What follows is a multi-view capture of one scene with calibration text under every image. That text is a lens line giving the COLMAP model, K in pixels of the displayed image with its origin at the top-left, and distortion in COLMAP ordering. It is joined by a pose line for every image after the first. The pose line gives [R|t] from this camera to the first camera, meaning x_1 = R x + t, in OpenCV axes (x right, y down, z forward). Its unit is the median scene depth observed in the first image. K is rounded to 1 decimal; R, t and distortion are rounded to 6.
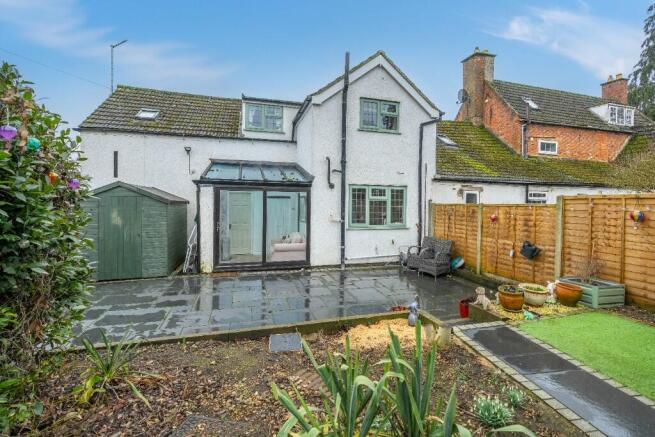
lens RADIAL K [[295.8, 0, 339.9], [0, 295.8, 204.6], [0, 0, 1]] dist [0.001358, -0.000078]
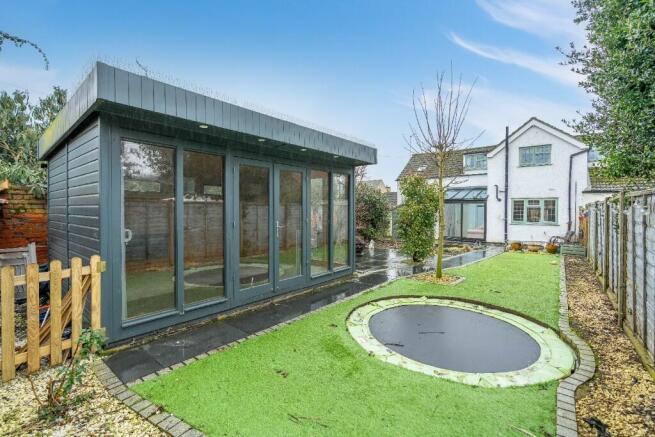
lens RADIAL K [[295.8, 0, 329.2], [0, 295.8, 215.1], [0, 0, 1]] dist [0.001358, -0.000078]
pose [[0.567058, 0.005552, -0.823659, 0.874674], [-0.002061, 0.999984, 0.005322, 0.023639], [0.823675, -0.001321, 0.567060, -0.904611]]
